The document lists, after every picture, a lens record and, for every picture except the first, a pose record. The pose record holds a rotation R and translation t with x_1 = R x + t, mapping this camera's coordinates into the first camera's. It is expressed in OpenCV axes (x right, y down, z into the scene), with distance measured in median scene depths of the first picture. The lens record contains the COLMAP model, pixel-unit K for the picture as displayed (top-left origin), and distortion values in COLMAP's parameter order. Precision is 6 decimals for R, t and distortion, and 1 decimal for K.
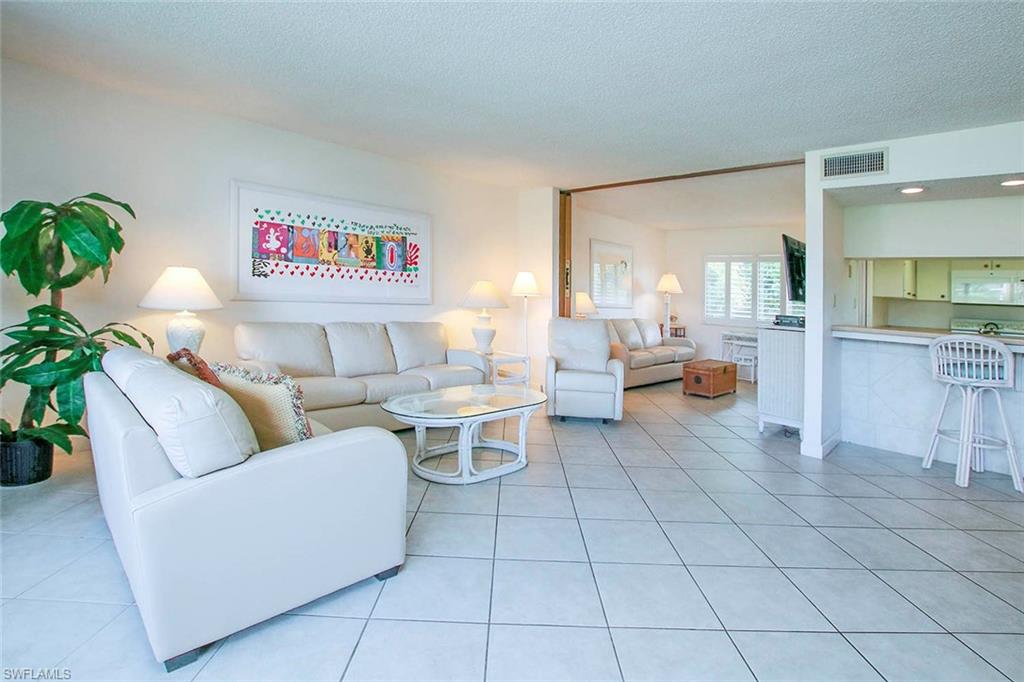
lens RADIAL K [[490.2, 0, 534.1], [0, 490.2, 289.7], [0, 0, 1]] dist [-0.025455, 0.000124]
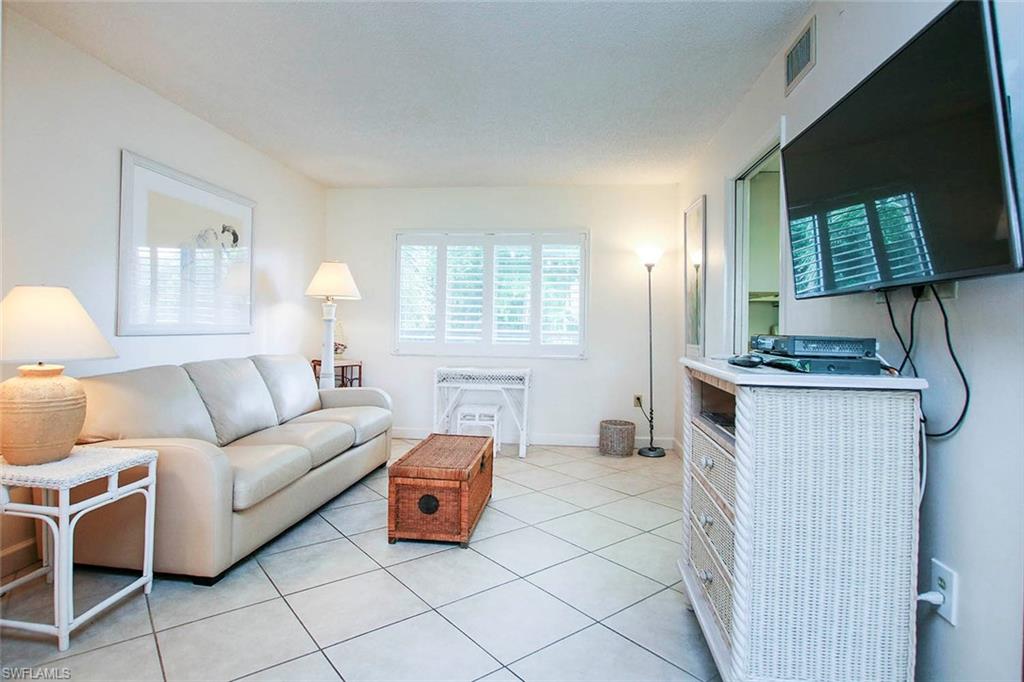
lens RADIAL K [[519.0, 0, 516.3], [0, 519.0, 308.2], [0, 0, 1]] dist [-0.052961, -0.000341]
pose [[0.793067, -0.019632, 0.608818, 0.141256], [0.021523, 0.999760, 0.004202, 0.024951], [-0.608754, 0.009772, 0.793299, 0.630236]]
